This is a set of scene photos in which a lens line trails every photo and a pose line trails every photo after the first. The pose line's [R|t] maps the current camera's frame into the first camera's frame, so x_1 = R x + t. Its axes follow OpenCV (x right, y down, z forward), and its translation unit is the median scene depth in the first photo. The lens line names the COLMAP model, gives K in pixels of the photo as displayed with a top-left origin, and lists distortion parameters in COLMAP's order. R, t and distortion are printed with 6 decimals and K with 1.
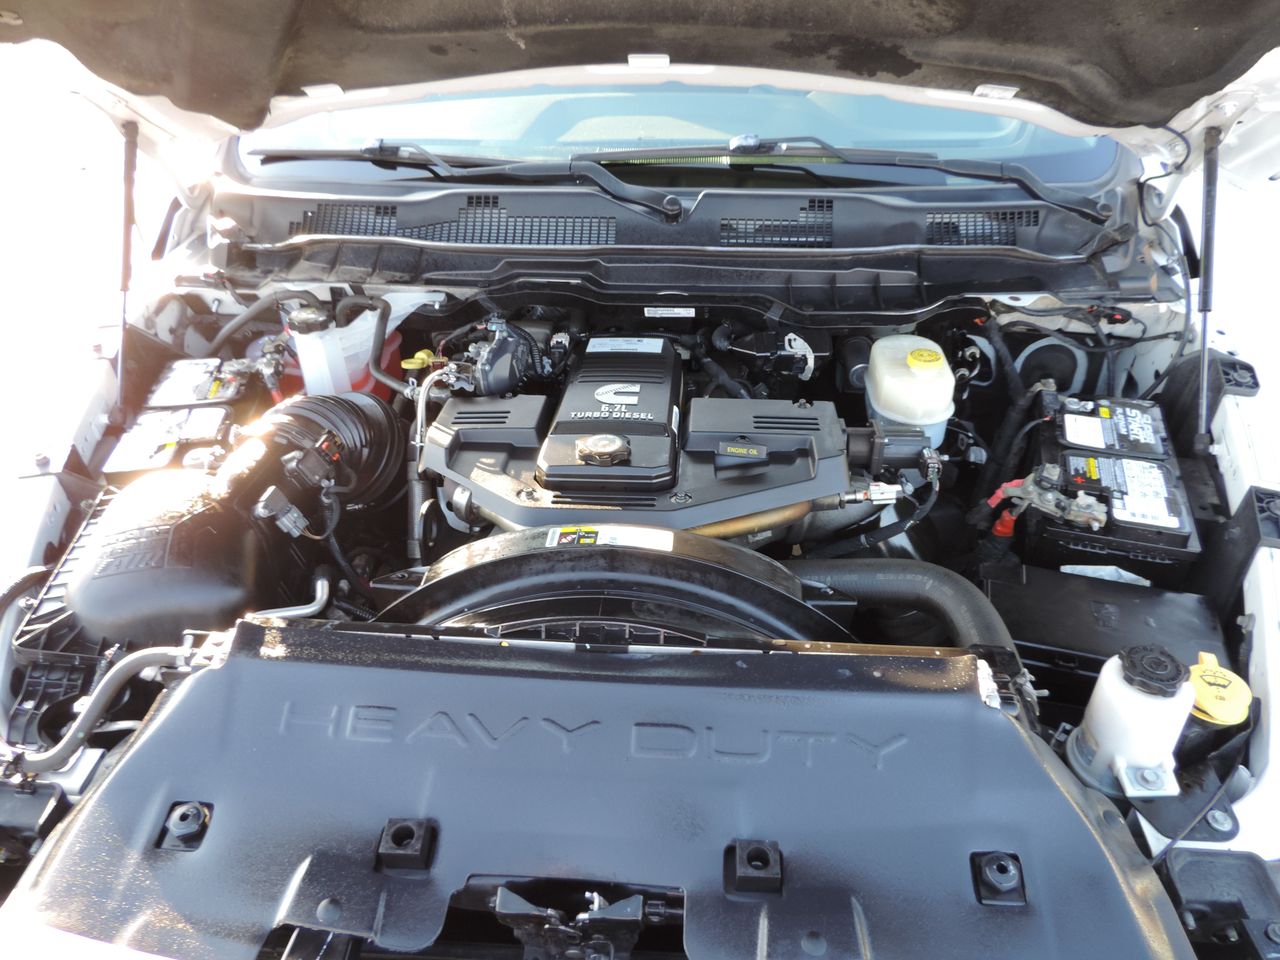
lens RADIAL K [[907.5, 0, 633.4], [0, 907.5, 486.0], [0, 0, 1]] dist [-0.014741, 0.001478]
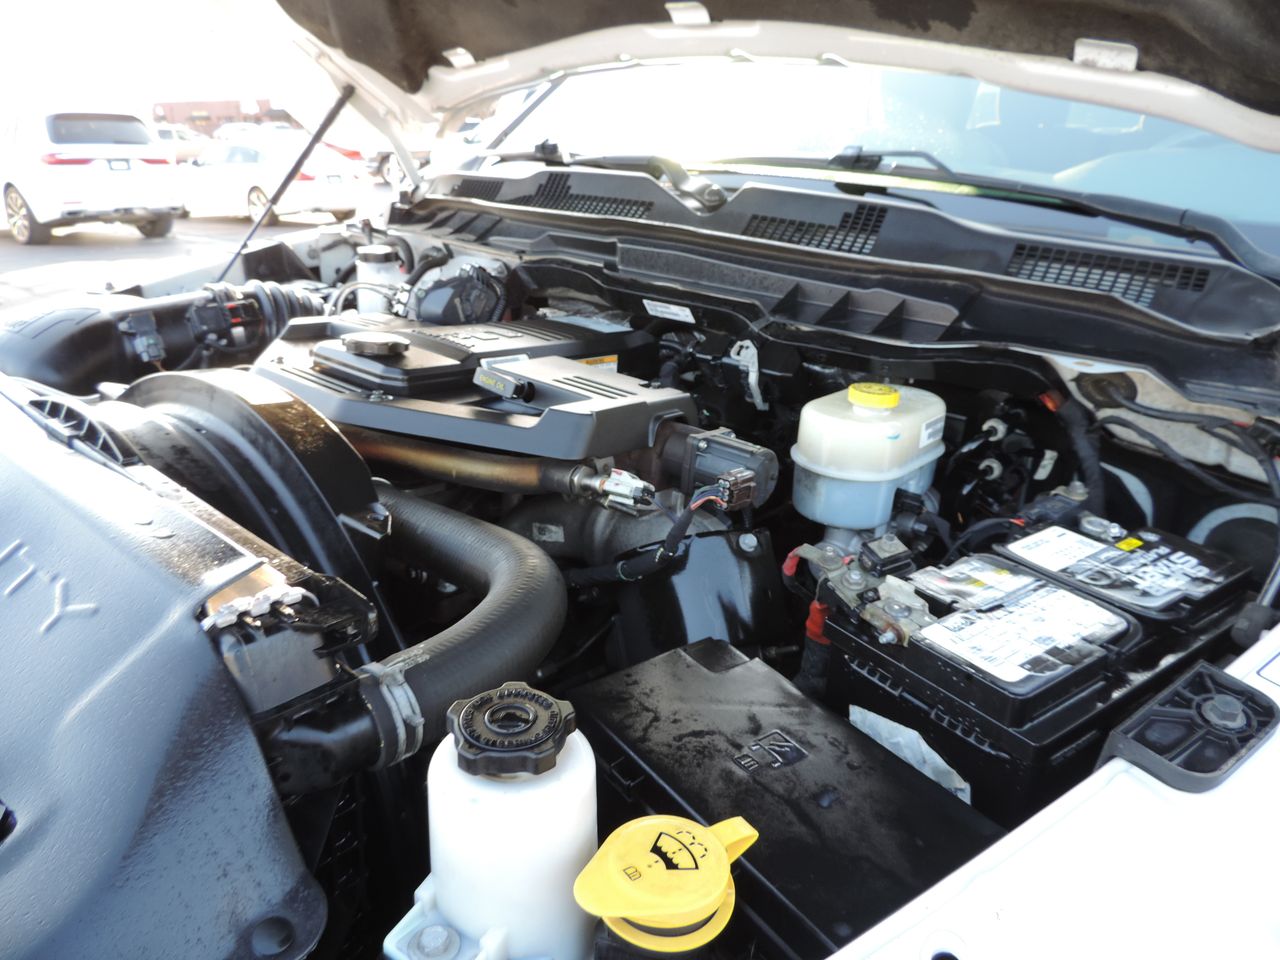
lens RADIAL K [[907.5, 0, 633.4], [0, 907.5, 486.0], [0, 0, 1]] dist [-0.014741, 0.001478]
pose [[0.798051, 0.274213, -0.536583, 0.559878], [-0.390253, 0.913686, -0.113491, 0.070984], [0.459148, 0.299975, 0.836181, 0.363592]]
